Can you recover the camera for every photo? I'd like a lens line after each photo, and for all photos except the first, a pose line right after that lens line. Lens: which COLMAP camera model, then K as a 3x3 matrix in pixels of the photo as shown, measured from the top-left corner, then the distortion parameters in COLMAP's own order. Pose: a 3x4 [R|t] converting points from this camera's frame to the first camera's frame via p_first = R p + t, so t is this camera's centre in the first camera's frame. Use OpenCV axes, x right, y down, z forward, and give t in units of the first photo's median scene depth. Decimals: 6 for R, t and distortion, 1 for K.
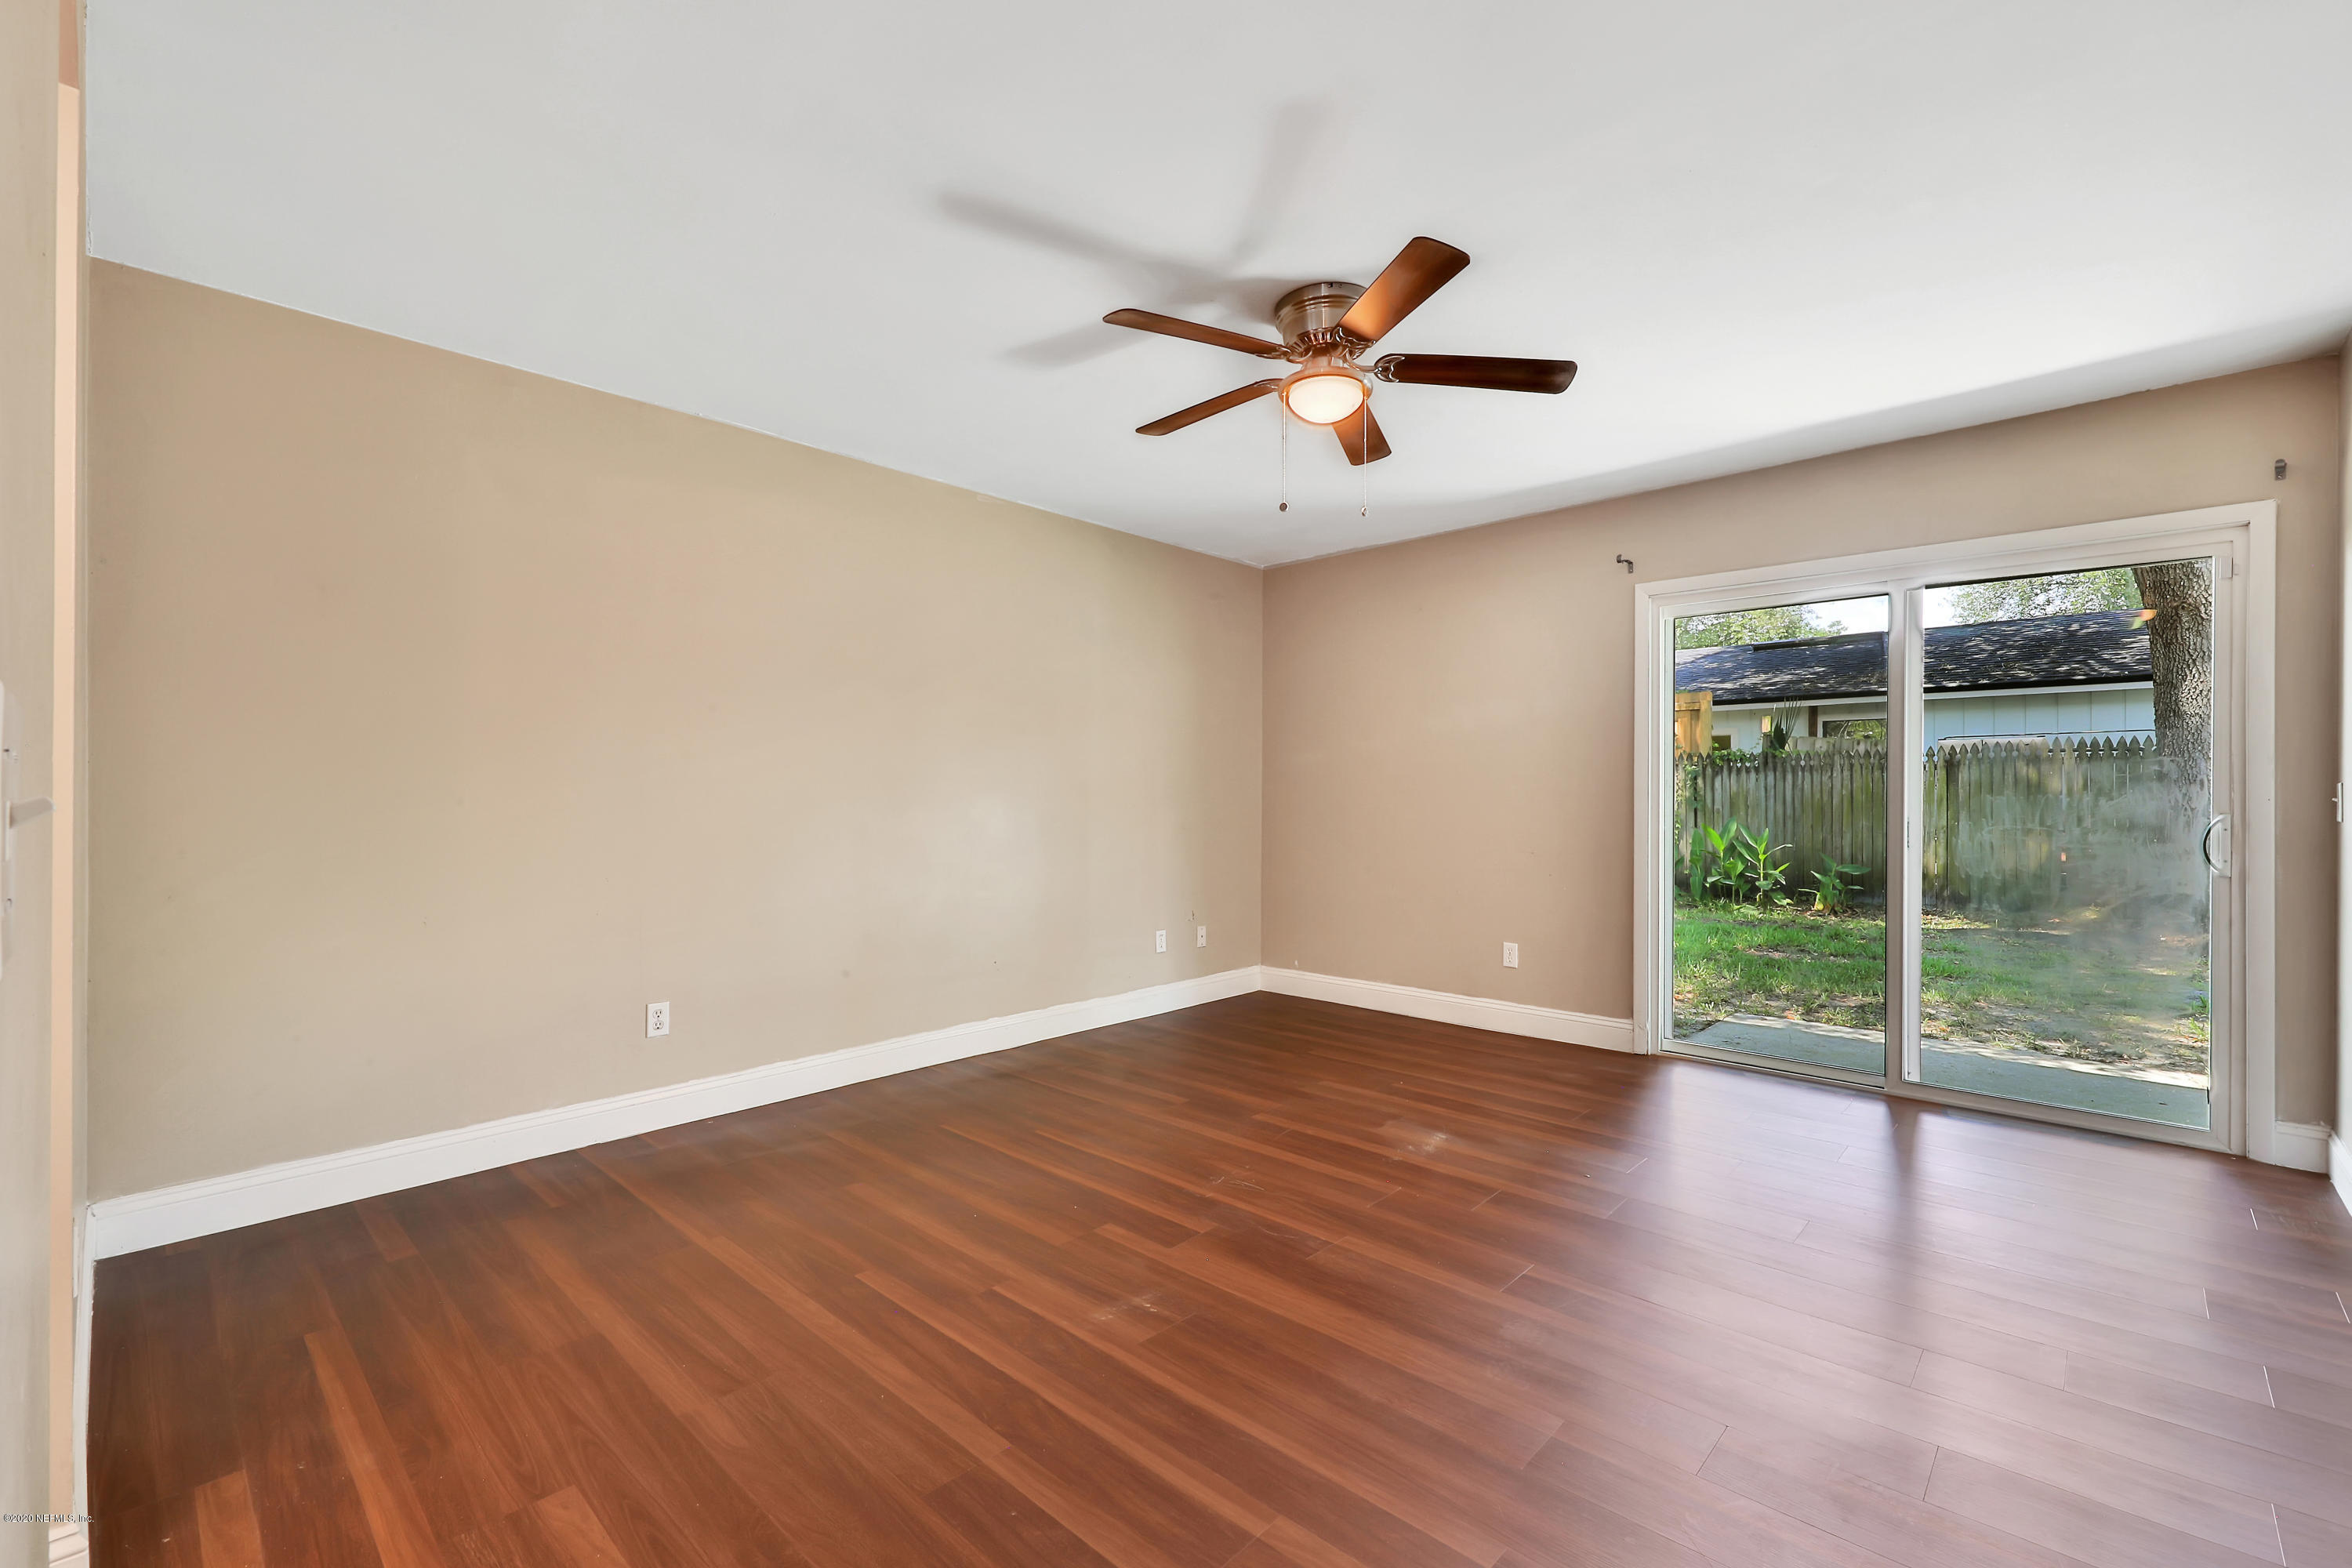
lens RADIAL K [[1021.9, 0, 1176.0], [0, 1021.9, 784.0], [0, 0, 1]] dist [0.000069, 0.000032]
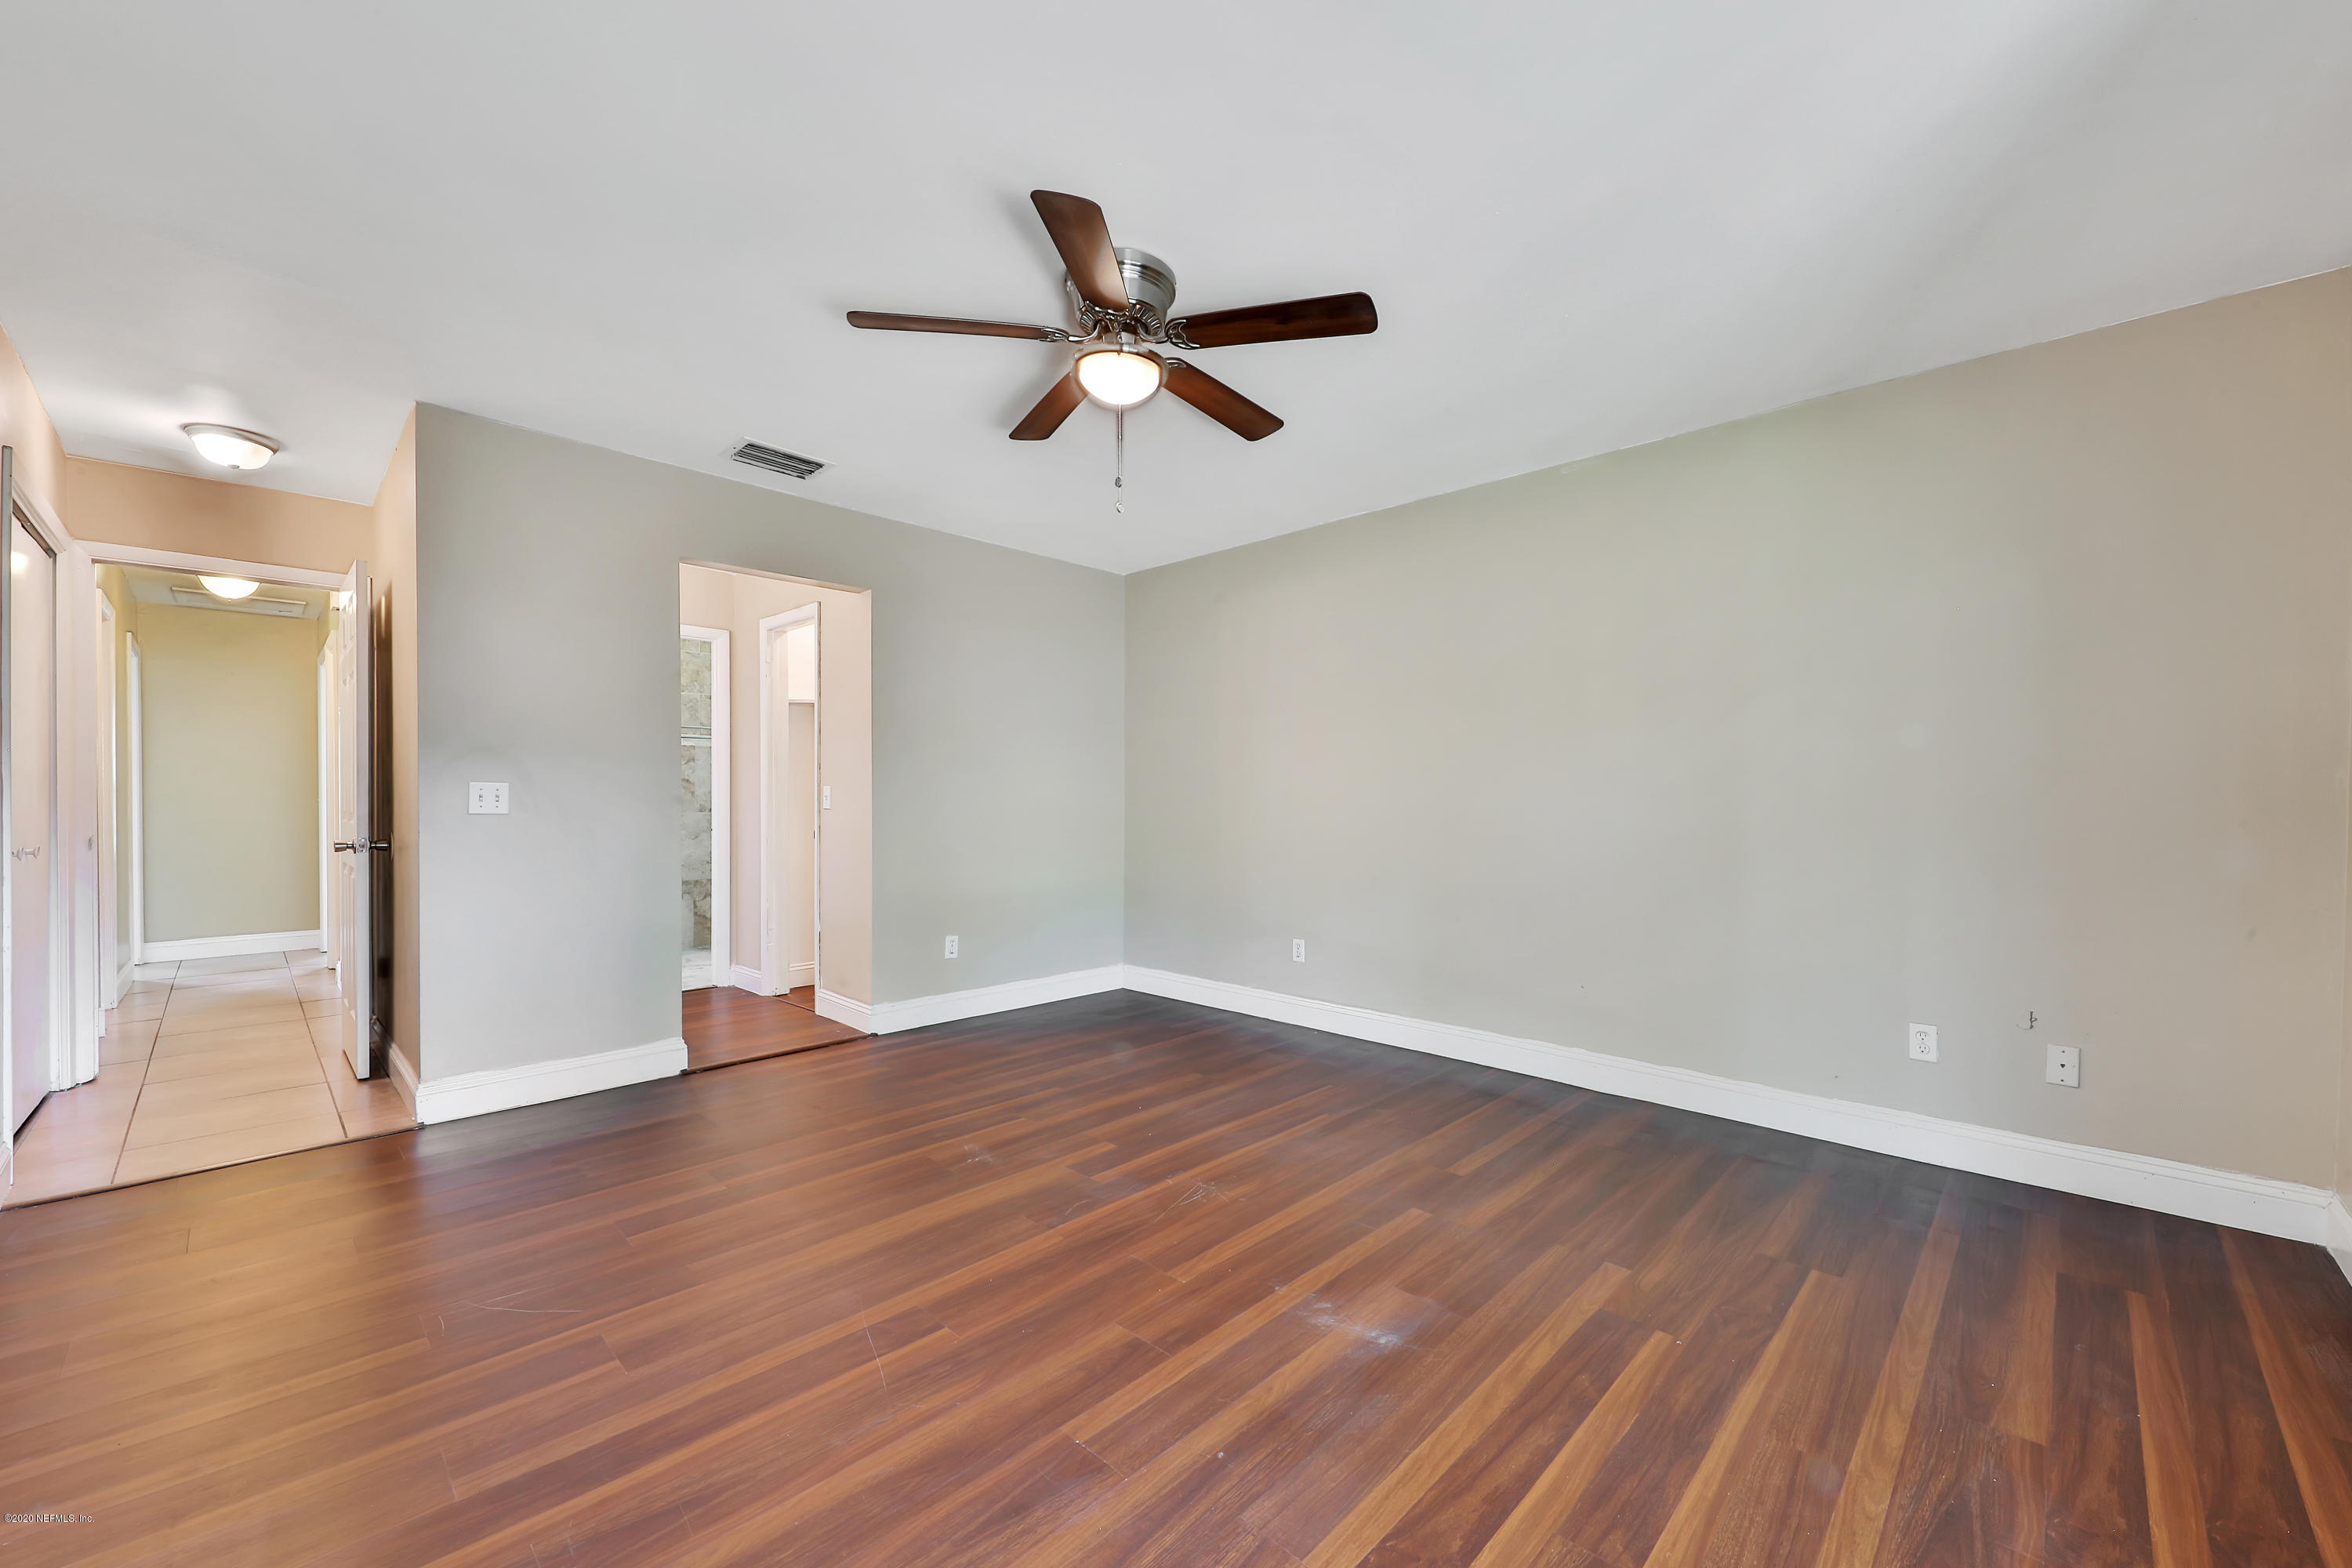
lens RADIAL K [[912.9, 0, 1176.6], [0, 912.9, 791.4], [0, 0, 1]] dist [-0.000471, -0.000081]
pose [[-0.027019, -0.003883, -0.999627, 0.934876], [0.006518, 0.999971, -0.004060, 0.010118], [0.999614, -0.006625, -0.026993, 1.008206]]
